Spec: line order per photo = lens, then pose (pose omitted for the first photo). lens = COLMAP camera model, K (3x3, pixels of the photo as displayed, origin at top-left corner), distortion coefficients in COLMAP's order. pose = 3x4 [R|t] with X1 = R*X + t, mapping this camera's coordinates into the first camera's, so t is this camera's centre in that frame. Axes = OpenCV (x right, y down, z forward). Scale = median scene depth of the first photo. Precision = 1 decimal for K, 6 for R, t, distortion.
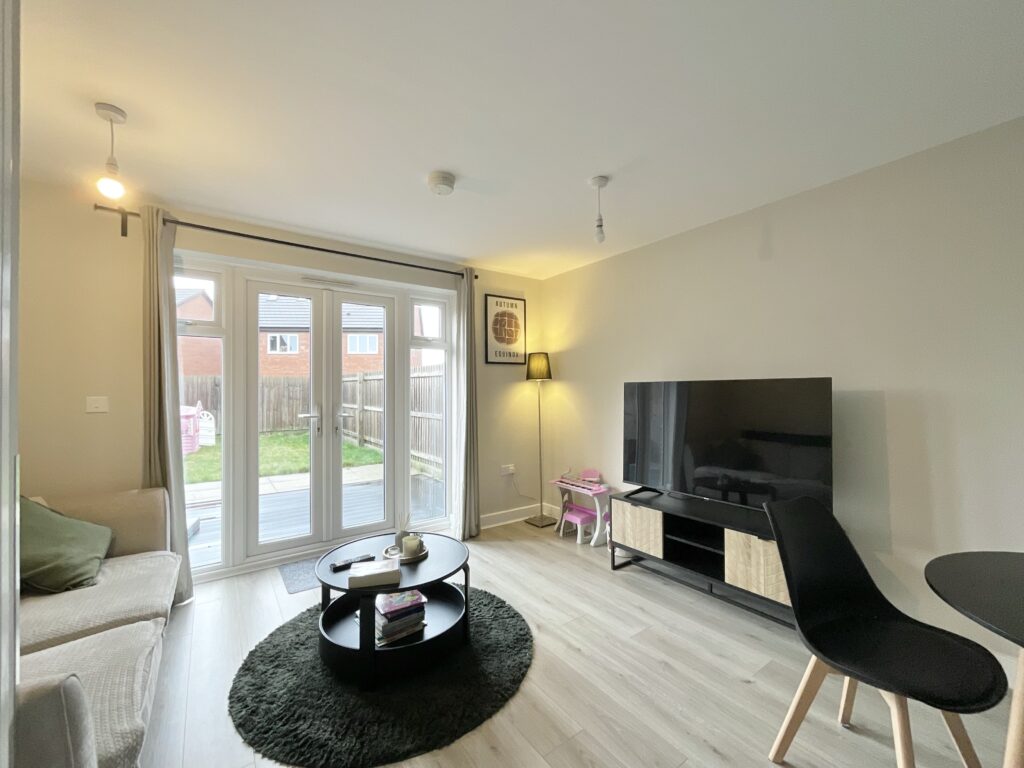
lens RADIAL K [[430.4, 0, 503.5], [0, 430.4, 383.1], [0, 0, 1]] dist [0.017945, 0.000012]
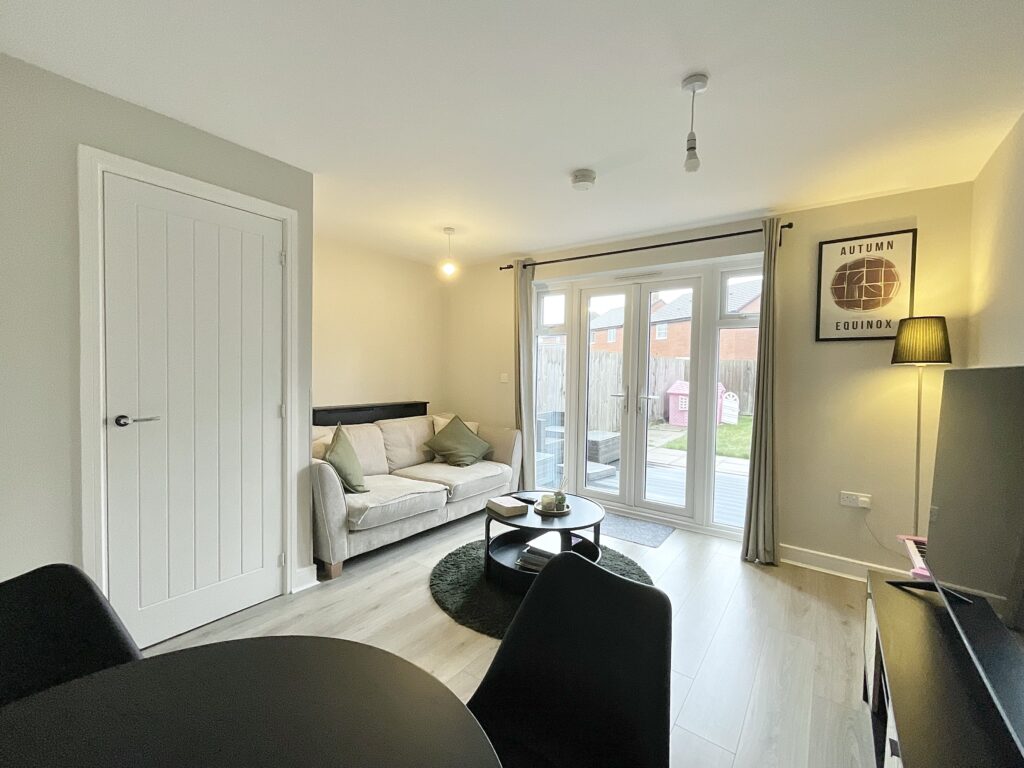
lens RADIAL K [[430.4, 0, 503.5], [0, 430.4, 383.1], [0, 0, 1]] dist [0.017945, 0.000012]
pose [[0.311535, 0.041343, -0.949335, 0.477103], [-0.005925, 0.999118, 0.041566, -0.003157], [0.950216, -0.007325, 0.311505, 0.279214]]
